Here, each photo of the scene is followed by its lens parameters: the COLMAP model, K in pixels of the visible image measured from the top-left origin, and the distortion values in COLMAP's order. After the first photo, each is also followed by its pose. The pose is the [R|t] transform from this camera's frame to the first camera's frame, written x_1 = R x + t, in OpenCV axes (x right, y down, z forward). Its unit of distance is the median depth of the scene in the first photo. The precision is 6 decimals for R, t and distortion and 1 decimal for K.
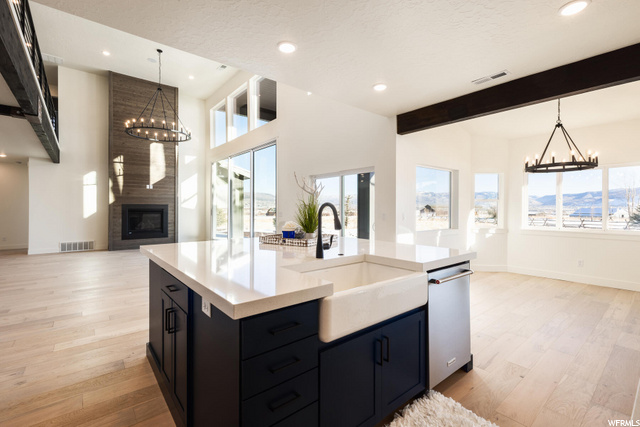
lens RADIAL K [[289.0, 0, 320.0], [0, 289.0, 213.5], [0, 0, 1]] dist [-0.000688, -0.000131]
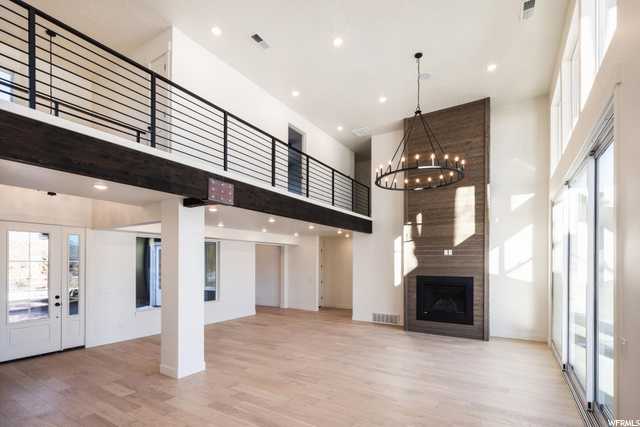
lens RADIAL K [[306.3, 0, 316.2], [0, 306.3, 264.8], [0, 0, 1]] dist [0.001051, 0.000037]
pose [[0.301791, 0.003071, -0.953369, 0.049801], [-0.019604, 0.999803, -0.002985, -0.054319], [0.953173, 0.019590, 0.301792, 0.468717]]
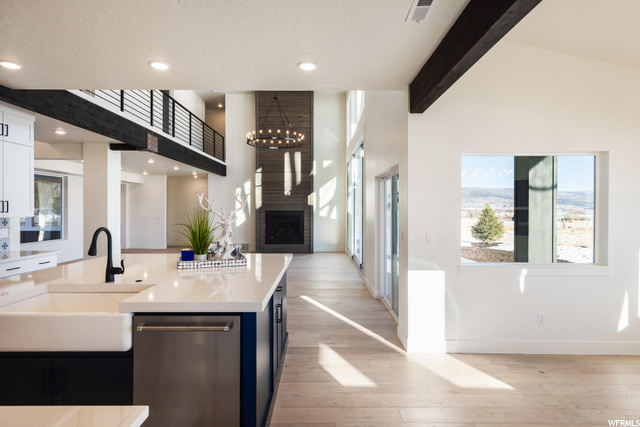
lens RADIAL K [[355.2, 0, 320.0], [0, 355.2, 213.5], [0, 0, 1]] dist [-0.000900, -0.000496]
pose [[0.770803, 0.007971, -0.637024, 0.302715], [-0.012974, 0.999911, -0.003186, -0.019285], [0.636941, 0.010721, 0.770838, 0.118923]]
